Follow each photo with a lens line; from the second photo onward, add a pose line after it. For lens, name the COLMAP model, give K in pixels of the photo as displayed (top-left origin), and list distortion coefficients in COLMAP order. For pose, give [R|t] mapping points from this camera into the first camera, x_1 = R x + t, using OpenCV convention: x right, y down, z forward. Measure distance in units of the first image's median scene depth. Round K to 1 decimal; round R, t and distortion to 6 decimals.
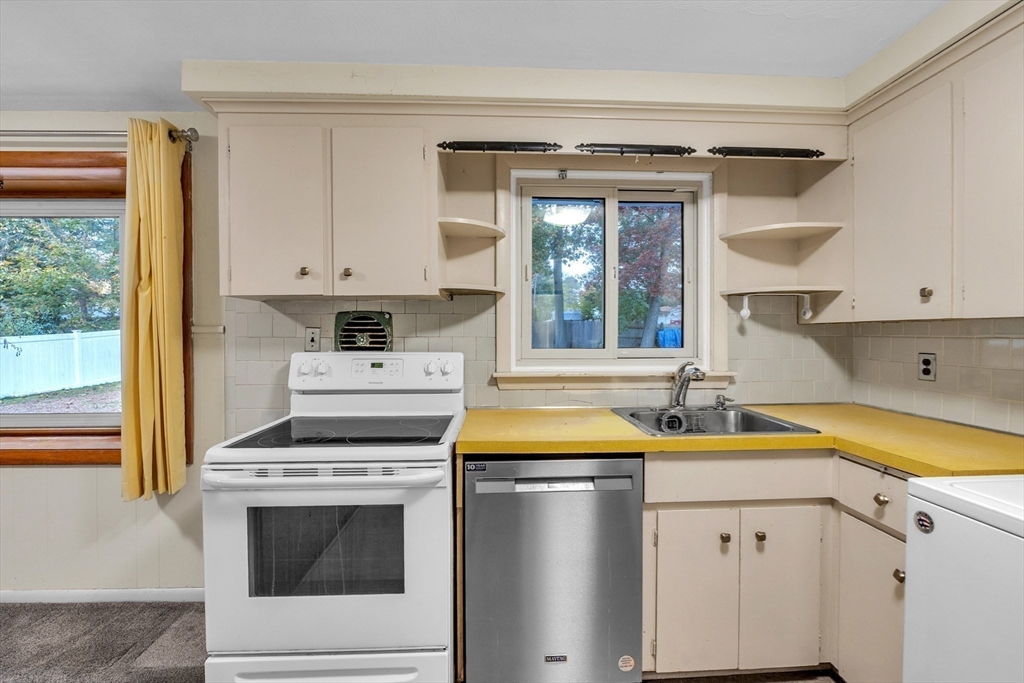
lens RADIAL K [[431.4, 0, 512.0], [0, 431.4, 341.5], [0, 0, 1]] dist [-0.009131, -0.000114]
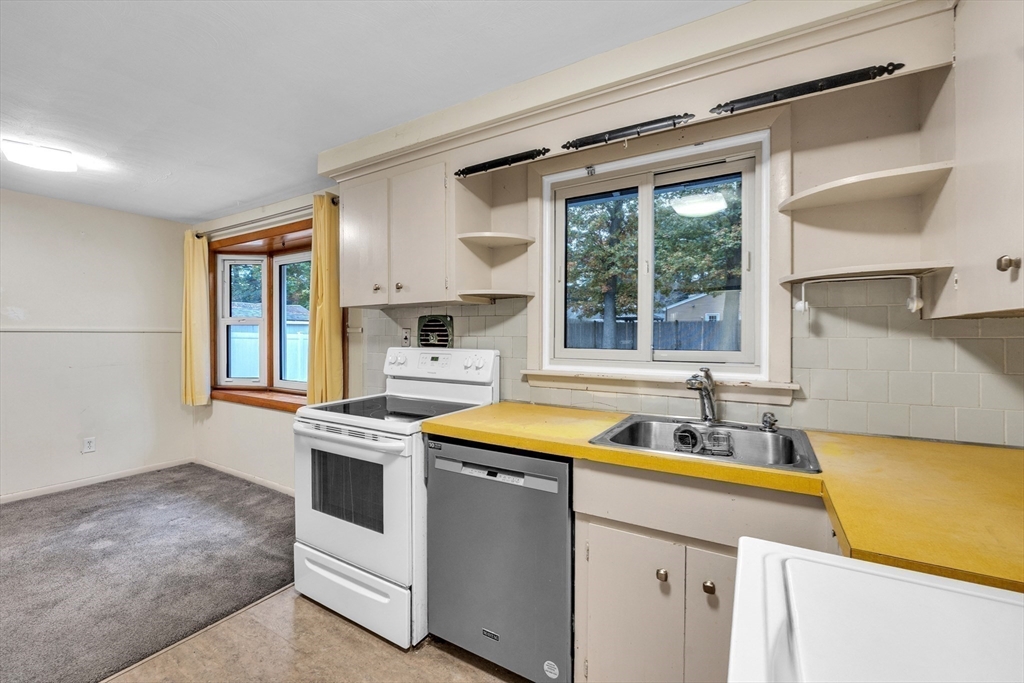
lens RADIAL K [[422.1, 0, 512.0], [0, 422.1, 341.5], [0, 0, 1]] dist [-0.008190, 0.000011]
pose [[0.832155, 0.011770, -0.554418, 0.522206], [-0.012195, 0.999921, 0.002924, -0.000707], [0.554409, 0.004328, 0.832233, 0.108341]]
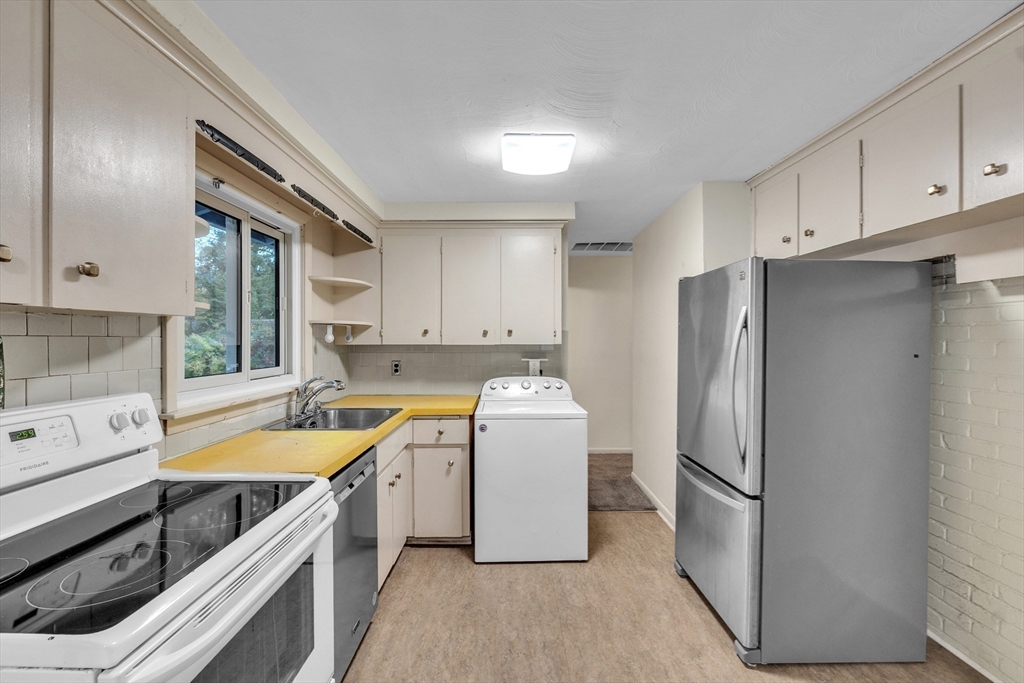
lens RADIAL K [[422.1, 0, 512.0], [0, 422.1, 341.5], [0, 0, 1]] dist [-0.008190, 0.000011]
pose [[0.041661, -0.004059, 0.999124, -0.769689], [0.016785, 0.999853, 0.003362, -0.049317], [-0.998991, 0.016630, 0.041723, 0.358784]]
